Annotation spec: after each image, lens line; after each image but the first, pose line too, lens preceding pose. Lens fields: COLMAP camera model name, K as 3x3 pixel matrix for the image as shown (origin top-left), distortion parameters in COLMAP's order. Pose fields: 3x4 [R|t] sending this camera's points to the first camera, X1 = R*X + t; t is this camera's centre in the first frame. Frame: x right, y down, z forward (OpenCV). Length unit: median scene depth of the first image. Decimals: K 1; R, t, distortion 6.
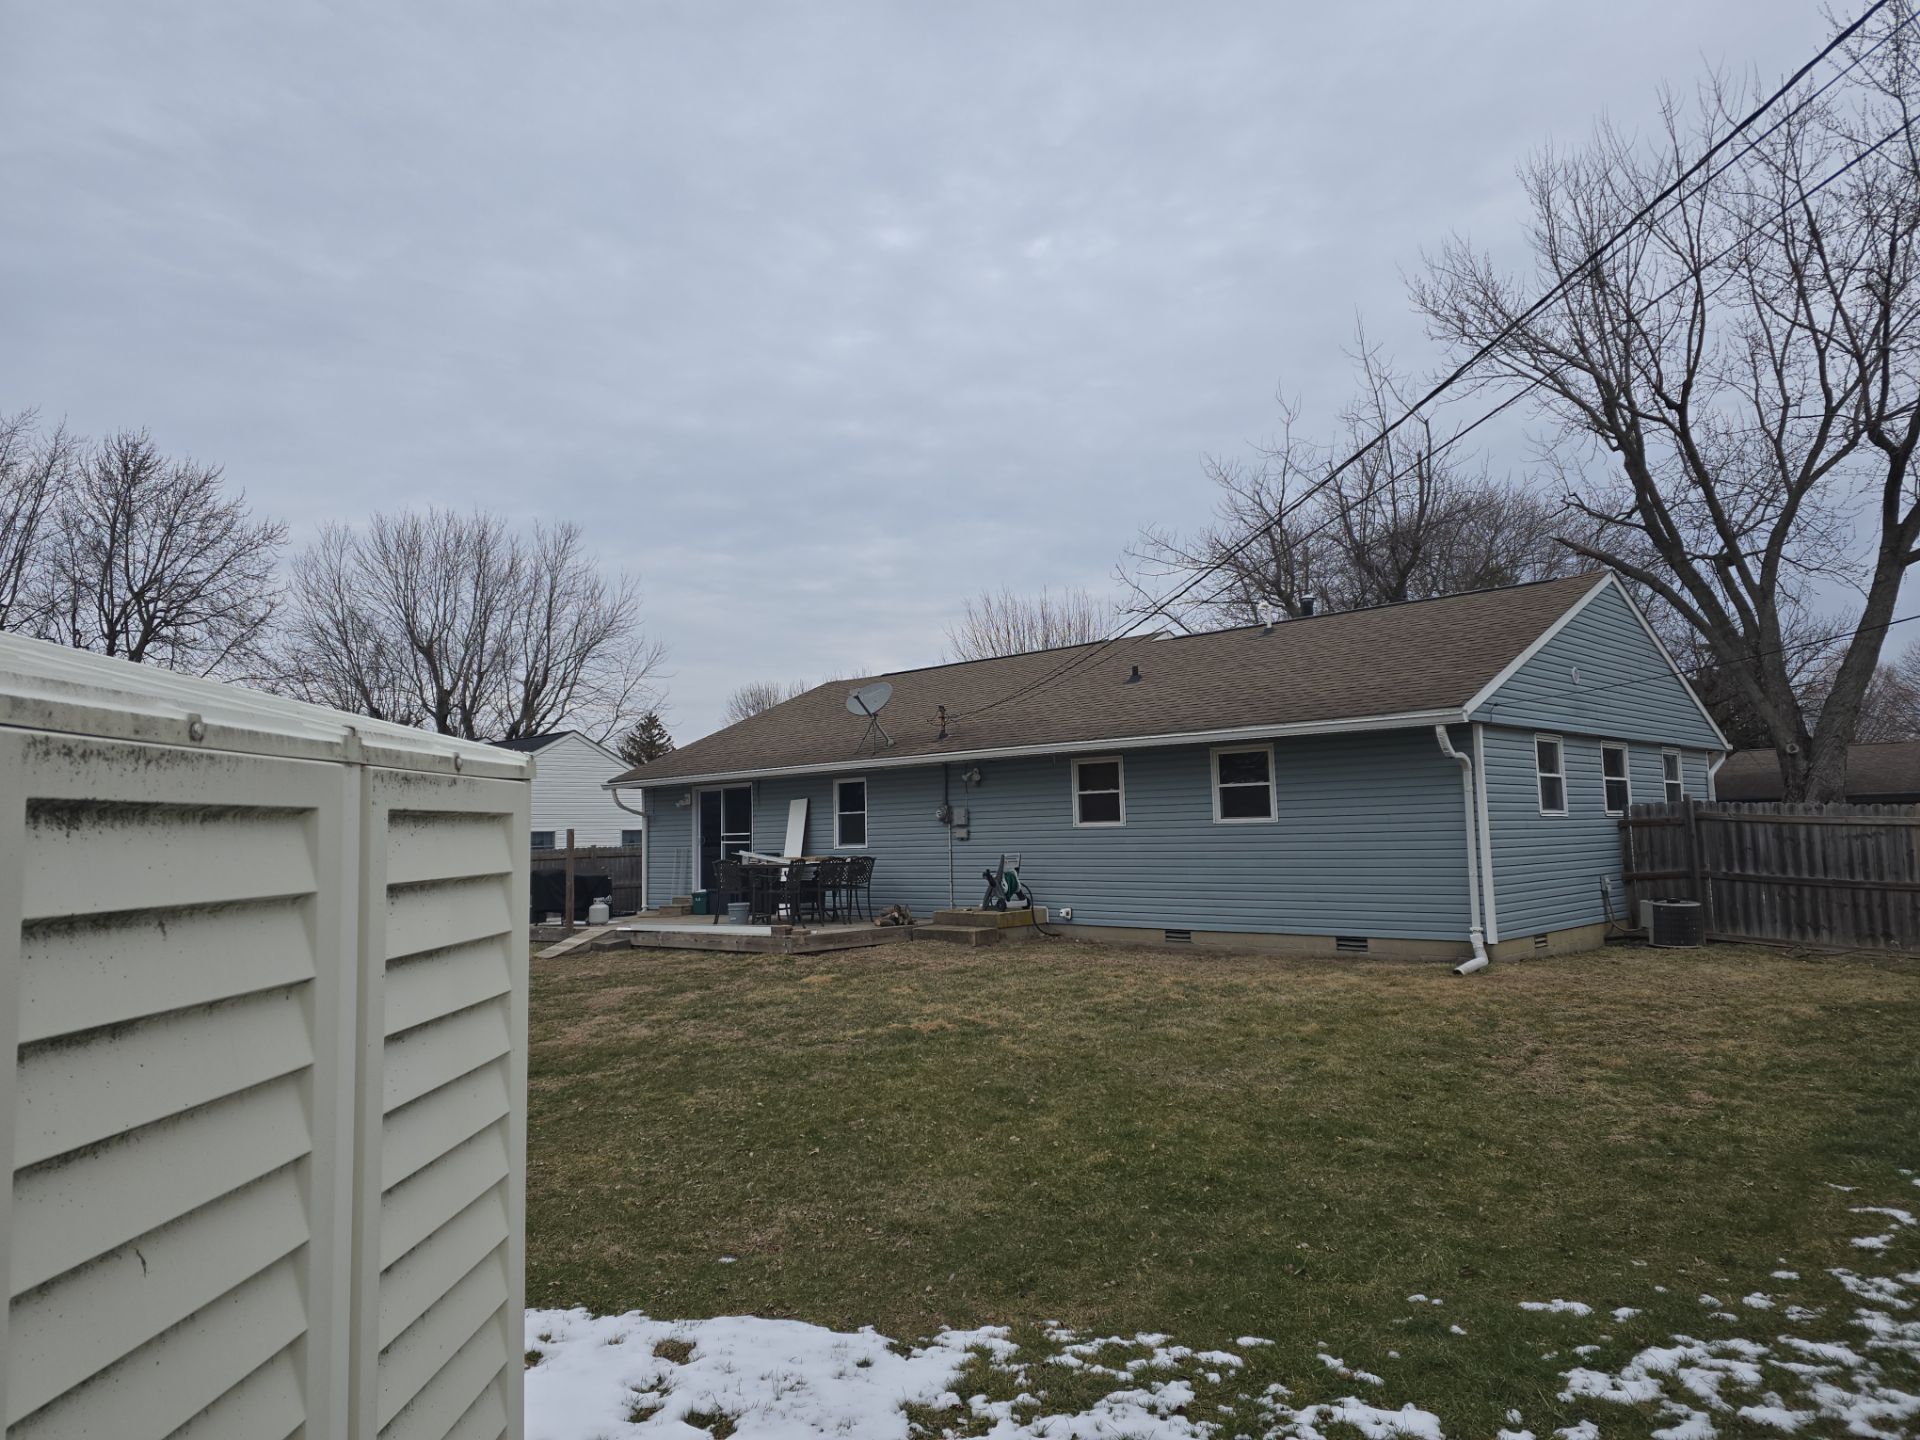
lens RADIAL K [[1273.8, 0, 945.8], [0, 1273.8, 732.8], [0, 0, 1]] dist [0.108307, -0.092924]
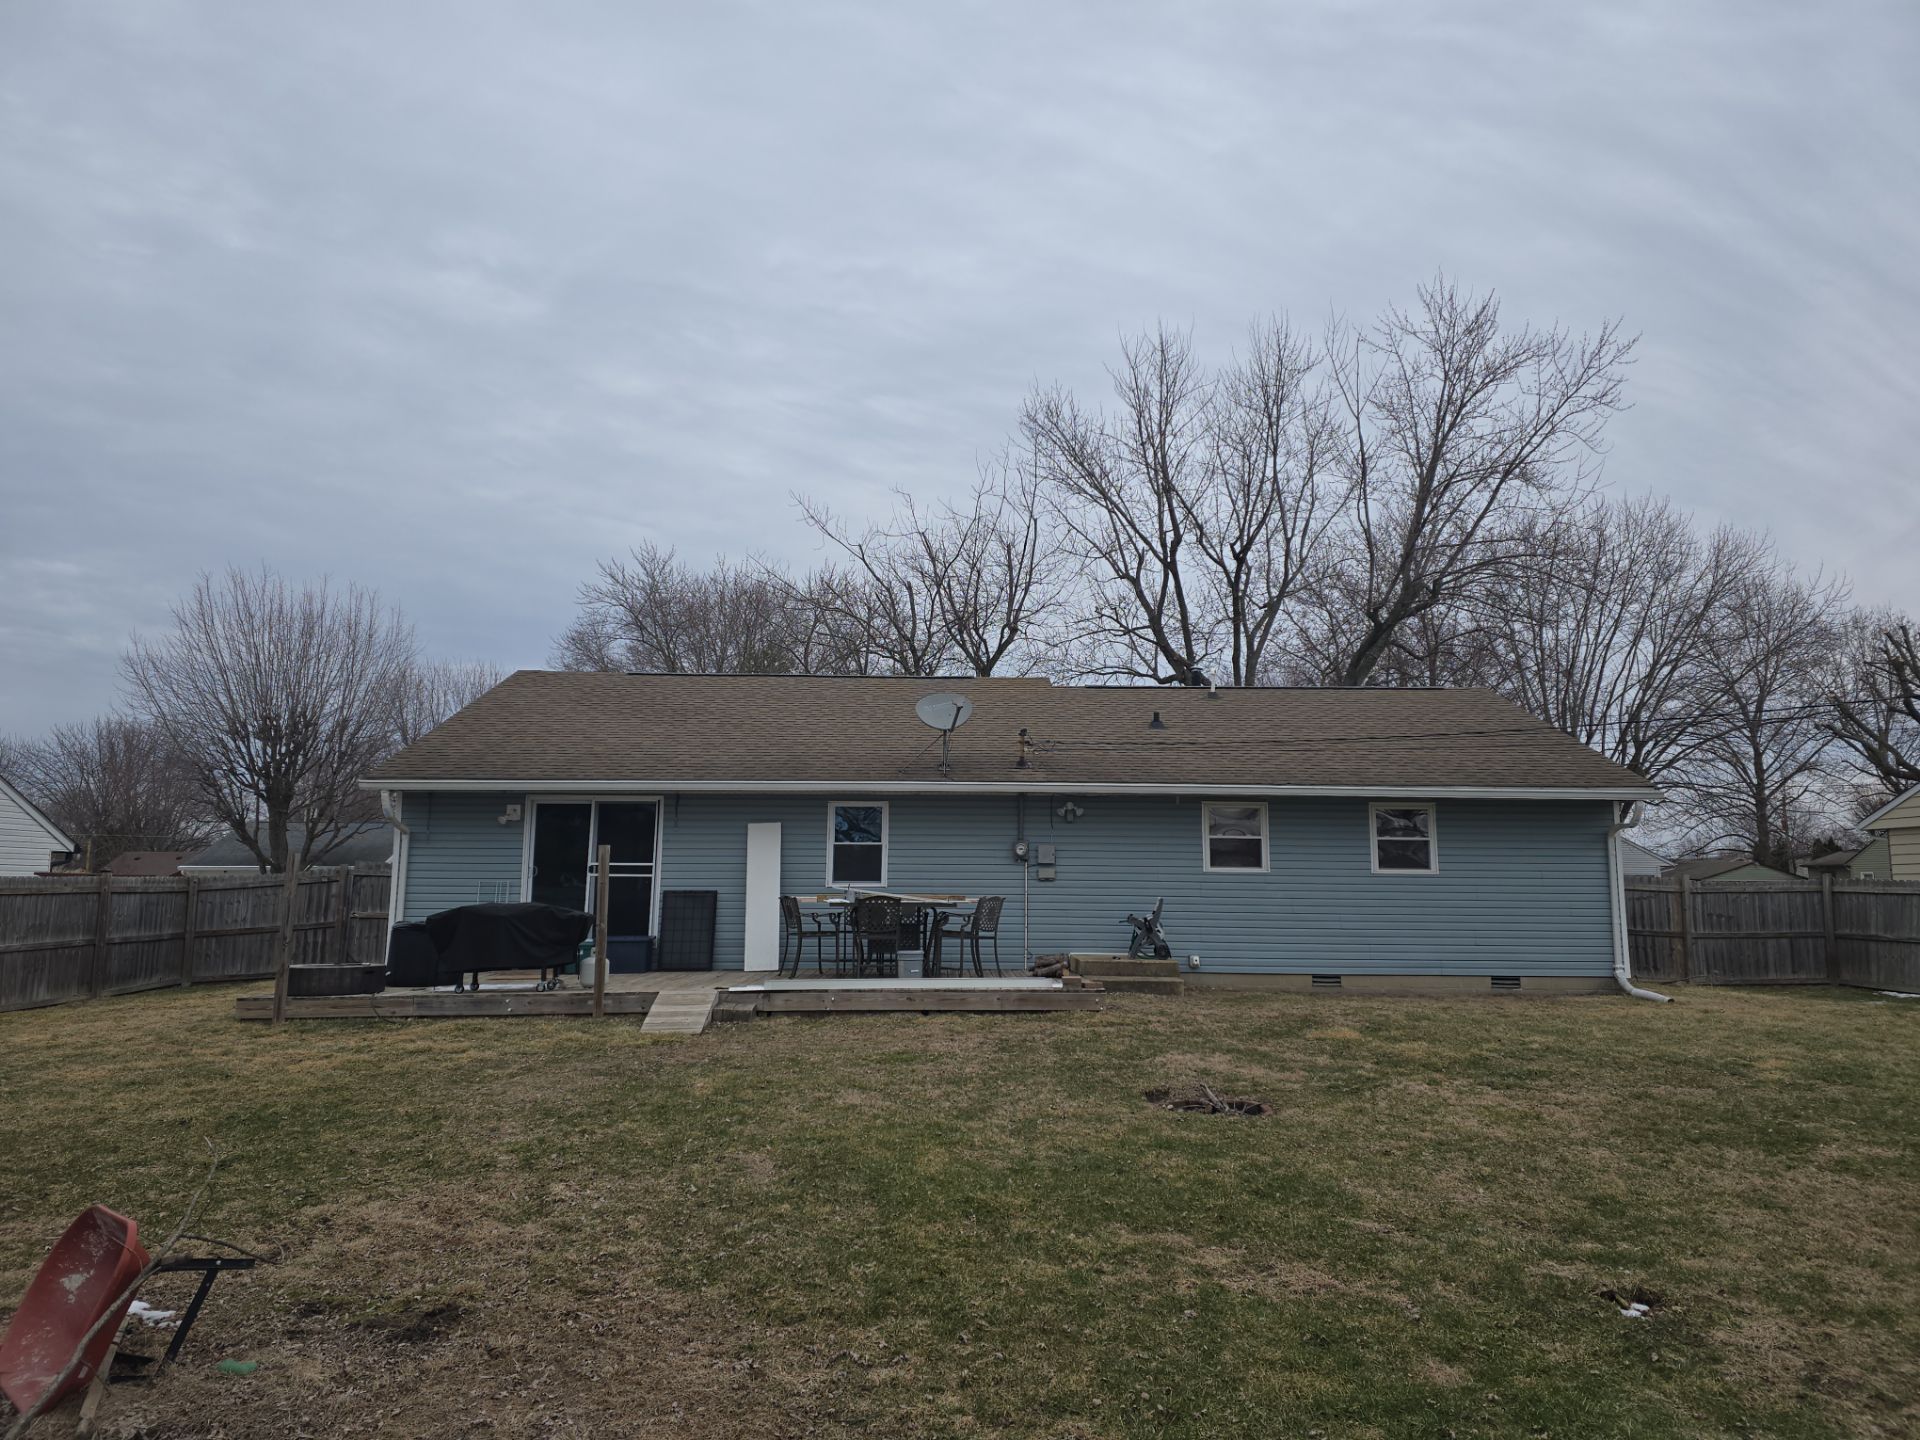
lens RADIAL K [[1285.8, 0, 960.0], [0, 1285.8, 720.0], [0, 0, 1]] dist [0.105837, -0.113578]
pose [[0.703872, 0.119996, 0.700118, -0.756062], [-0.081383, 0.992761, -0.088333, 0.063178], [-0.705649, 0.005198, 0.708543, 0.441150]]
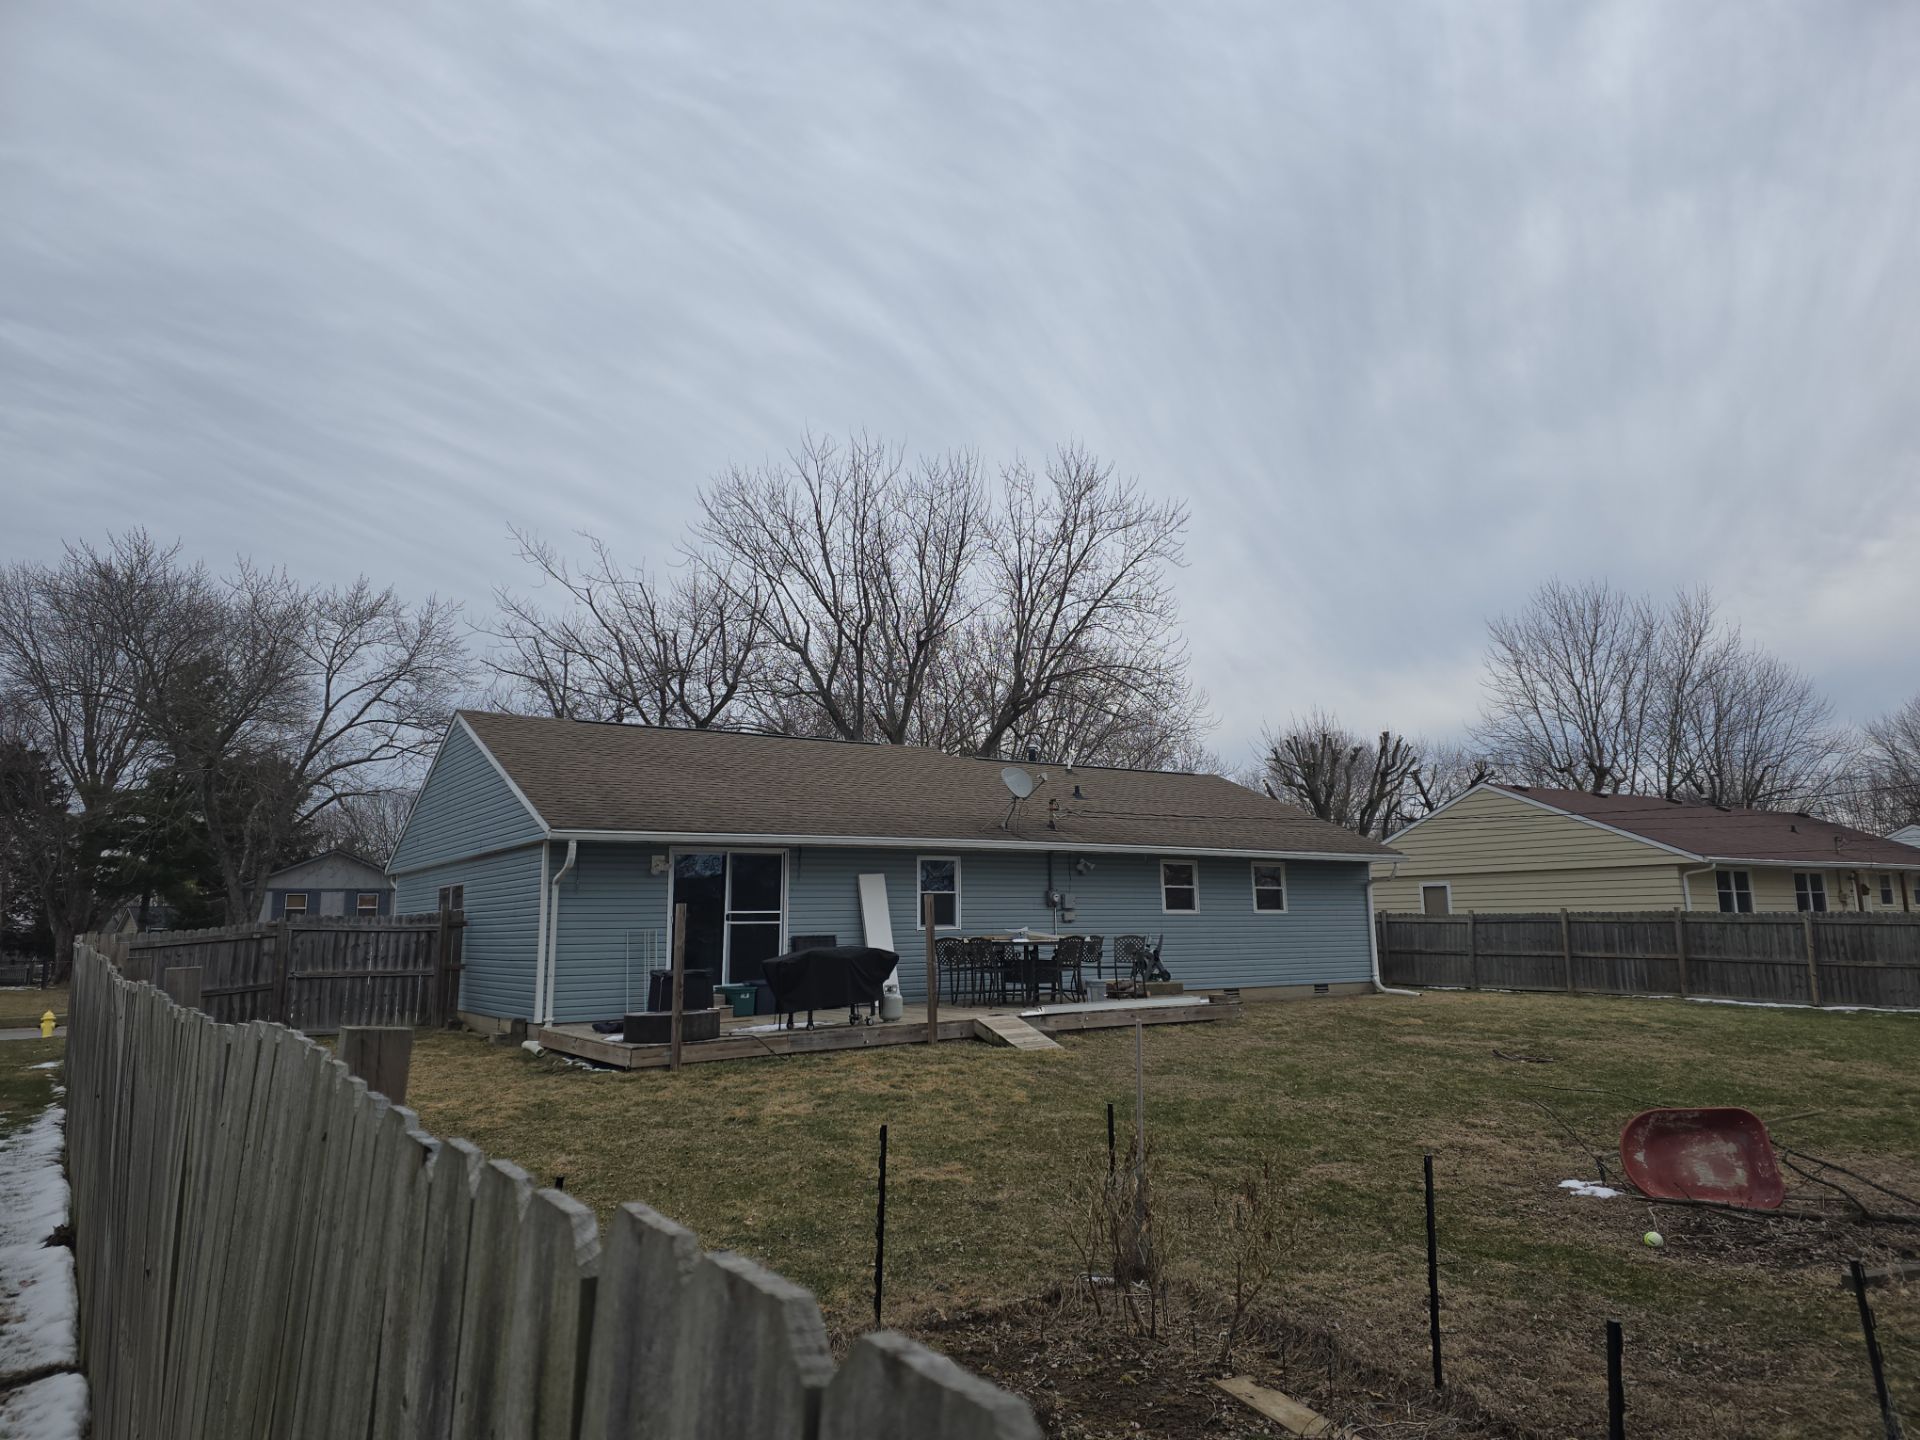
lens RADIAL K [[1285.8, 0, 960.0], [0, 1285.8, 720.0], [0, 0, 1]] dist [0.105837, -0.113578]
pose [[0.206840, 0.177145, 0.962204, -1.250514], [-0.071268, 0.983587, -0.165761, 0.115626], [-0.975776, -0.034288, 0.216070, 0.949336]]
